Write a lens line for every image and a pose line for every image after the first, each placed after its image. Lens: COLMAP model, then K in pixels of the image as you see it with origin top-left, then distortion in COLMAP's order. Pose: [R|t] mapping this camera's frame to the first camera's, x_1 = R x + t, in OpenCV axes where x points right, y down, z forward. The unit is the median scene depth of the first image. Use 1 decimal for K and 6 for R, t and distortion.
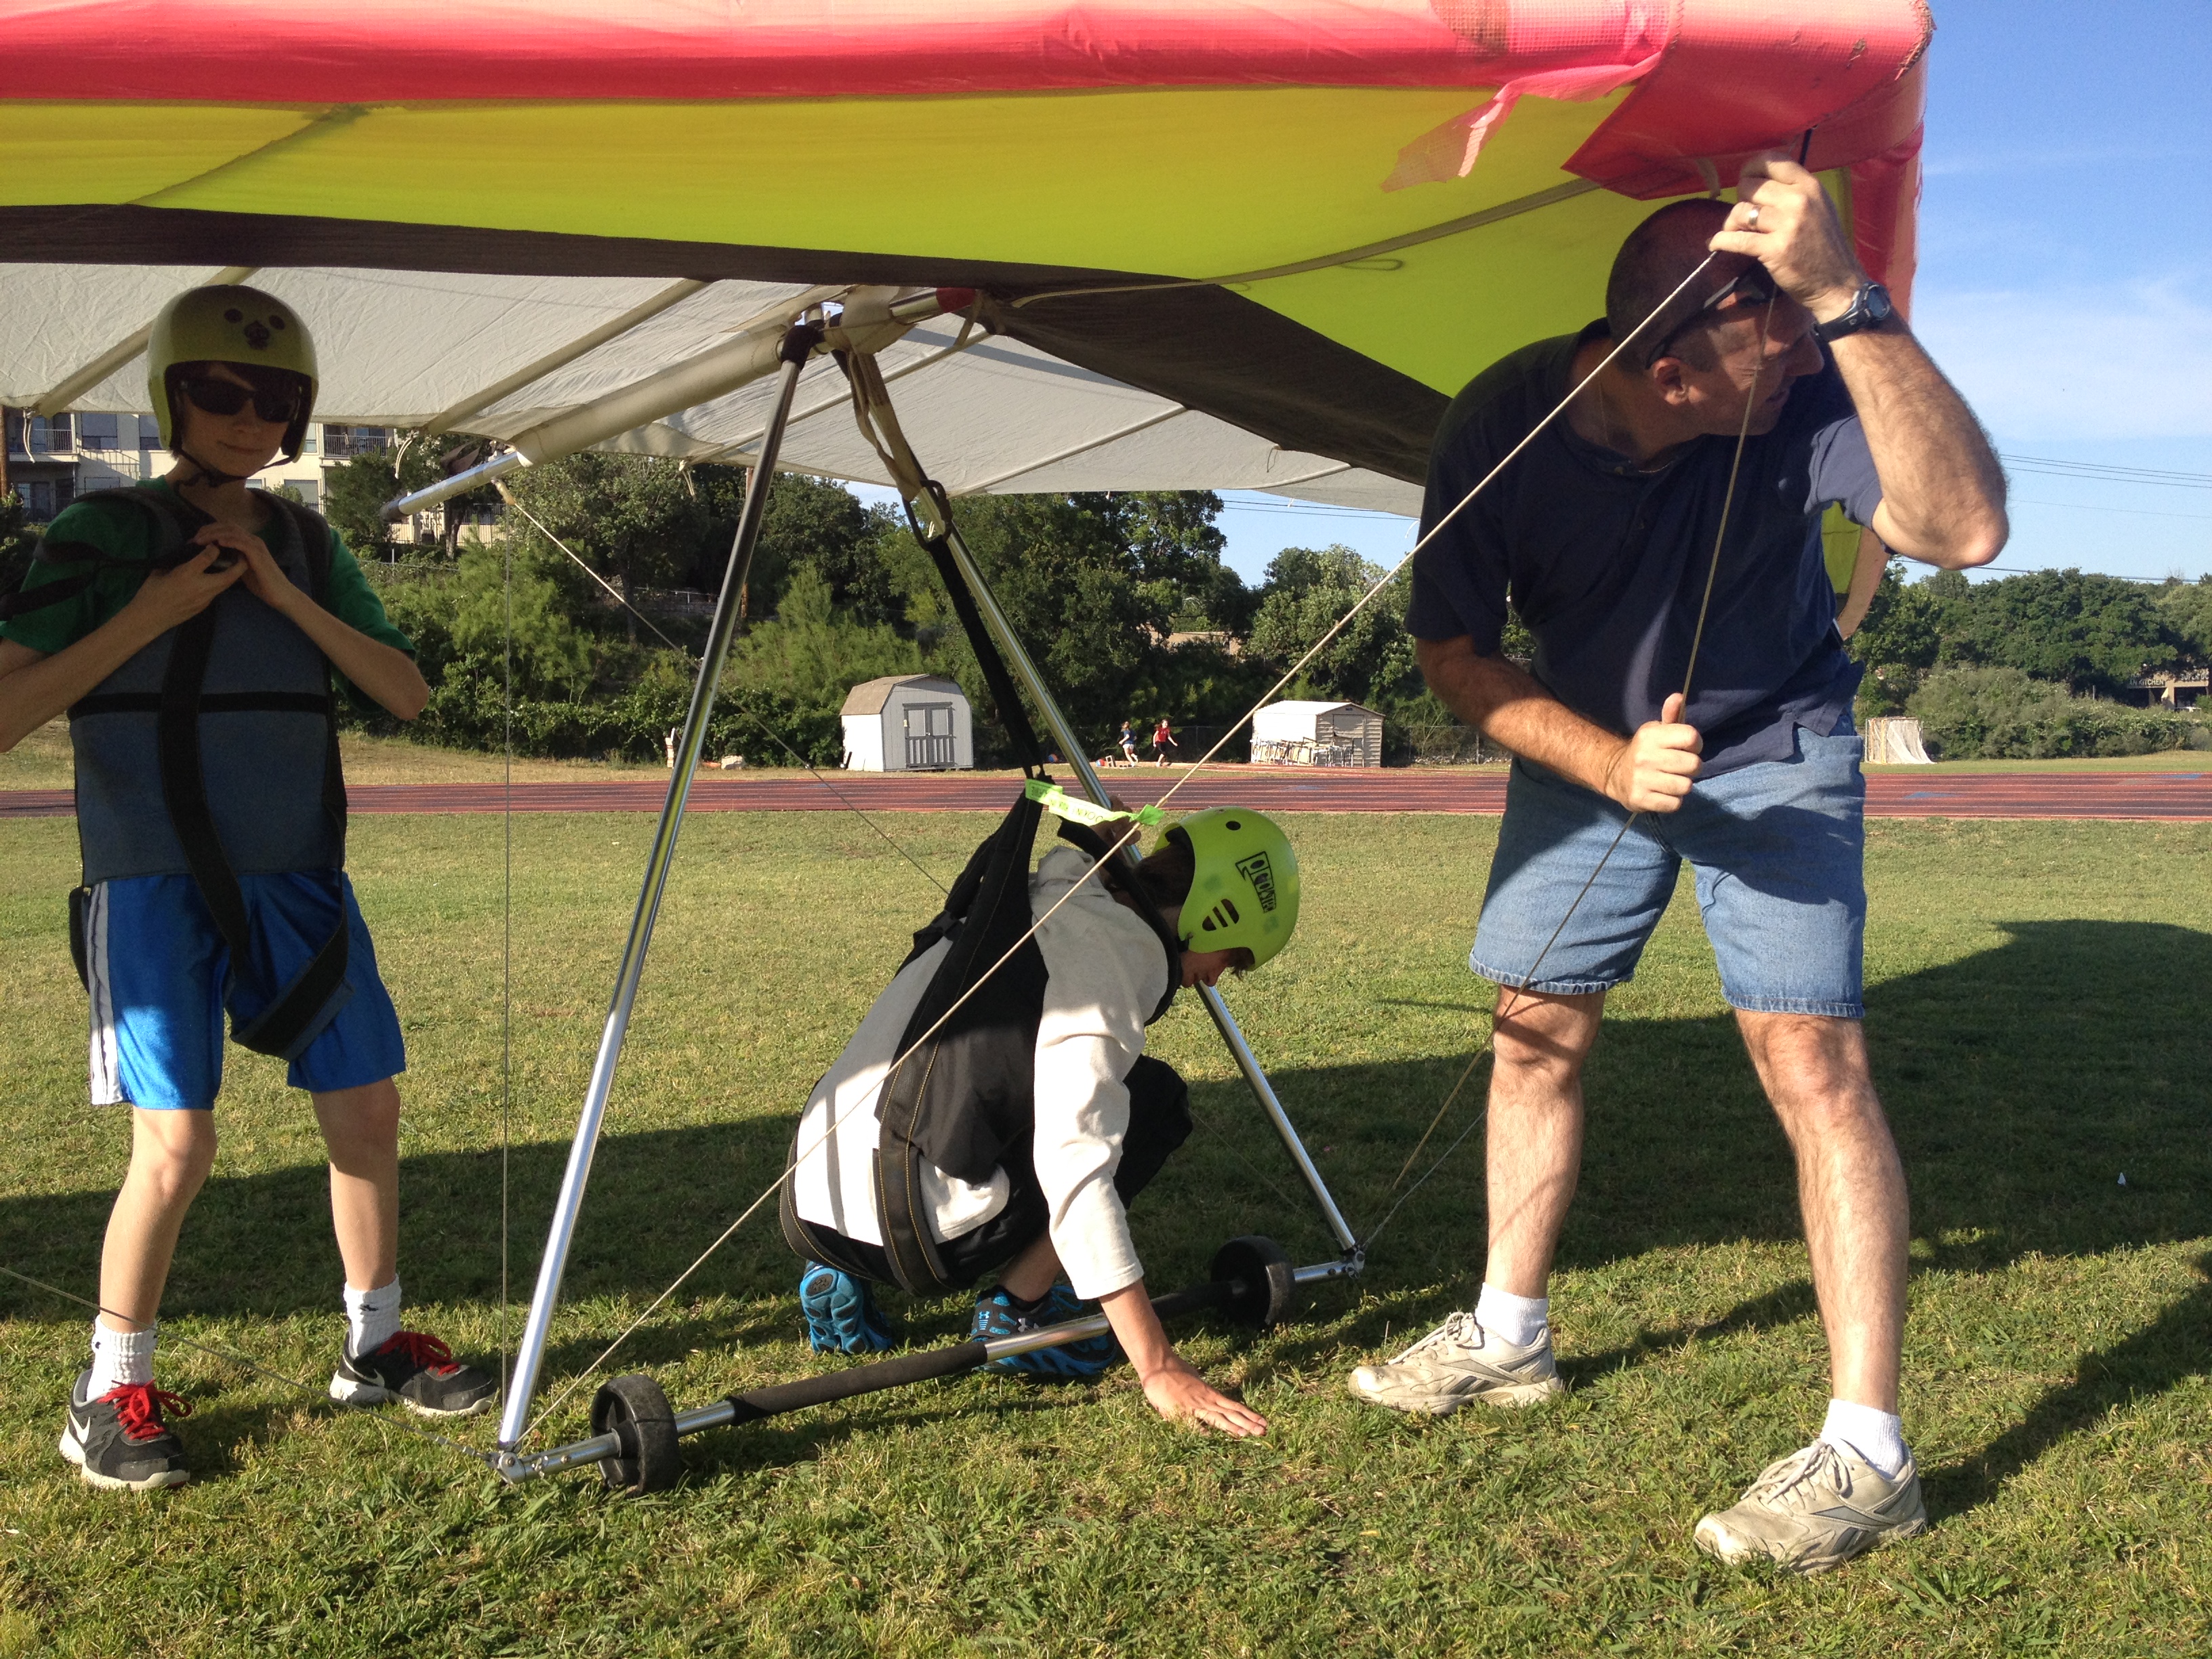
lens RADIAL K [[2074.4, 0, 1091.2], [0, 2074.4, 804.8], [0, 0, 1]] dist [0.130629, -0.285134]
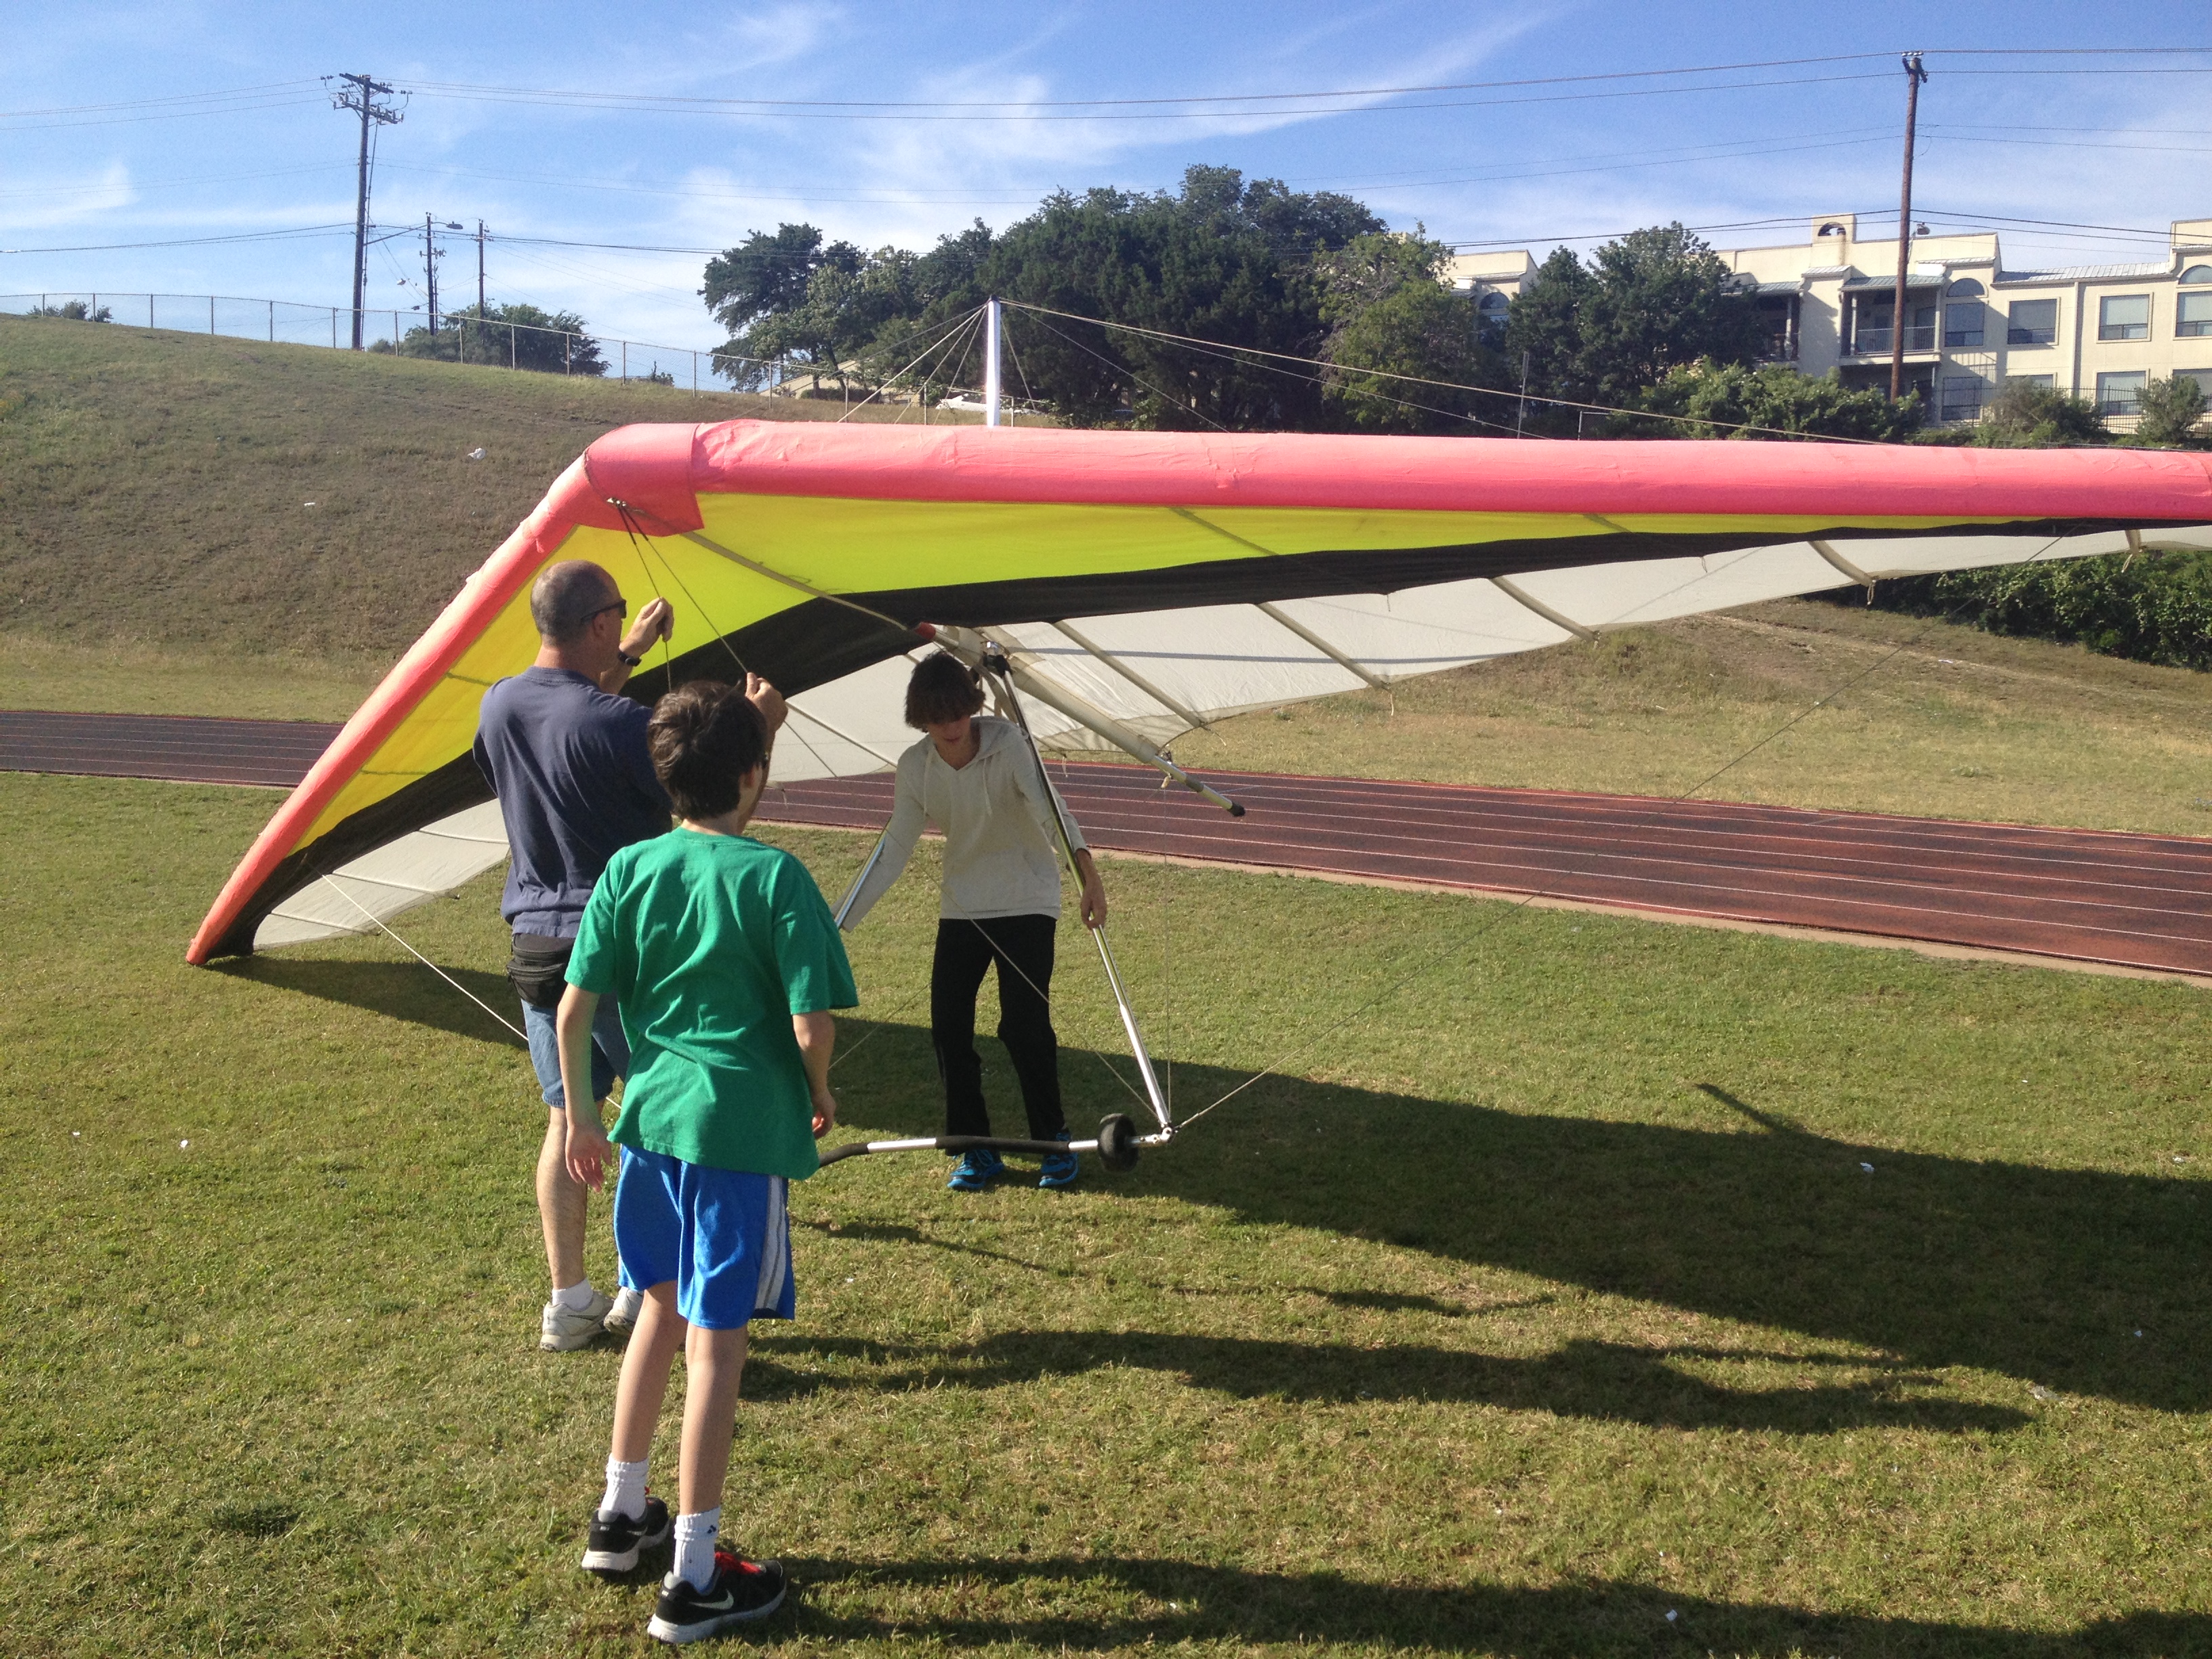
lens RADIAL K [[2074.4, 0, 1091.2], [0, 2074.4, 804.8], [0, 0, 1]] dist [0.130629, -0.285134]
pose [[0.703821, 0.091772, -0.704424, -2.587730], [-0.062561, 0.995775, 0.067222, -0.326758], [0.707617, -0.003243, 0.706589, 3.072838]]
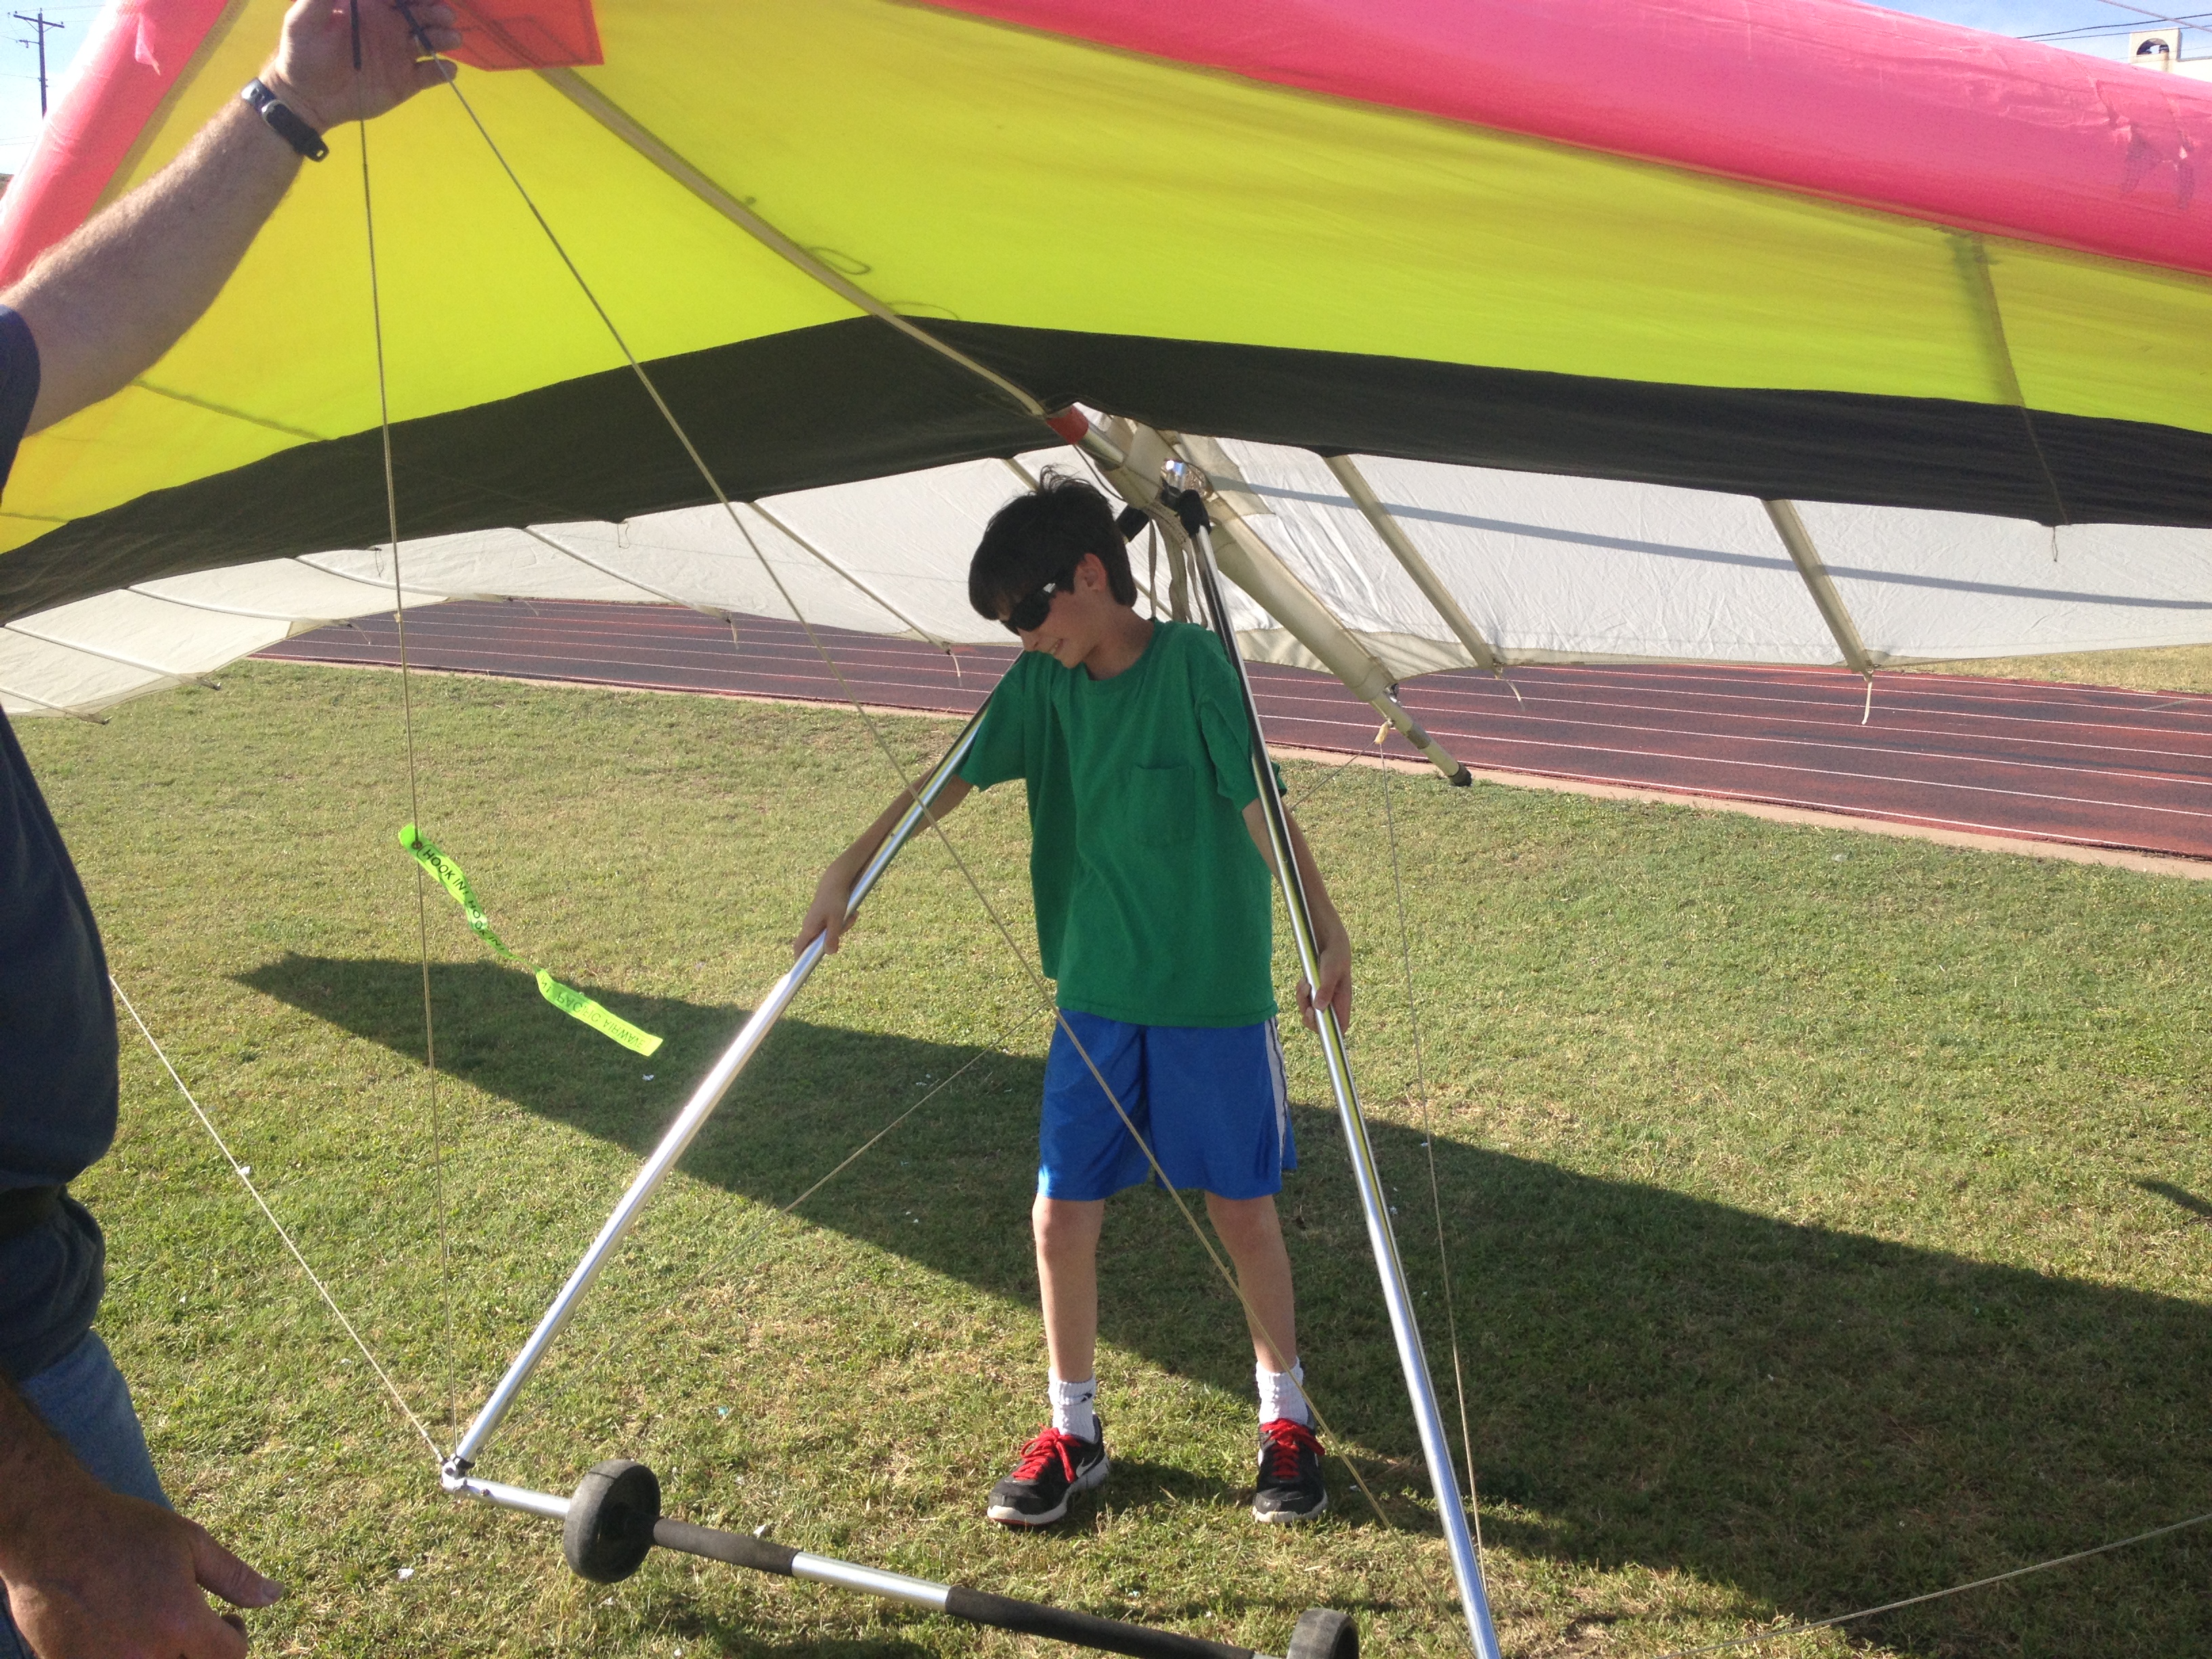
lens RADIAL K [[2074.4, 0, 1091.2], [0, 2074.4, 804.8], [0, 0, 1]] dist [0.130629, -0.285134]
pose [[0.615378, 0.137982, -0.776061, -3.086832], [-0.055984, 0.989724, 0.131577, -0.279018], [0.786241, -0.037522, 0.616779, 3.896523]]
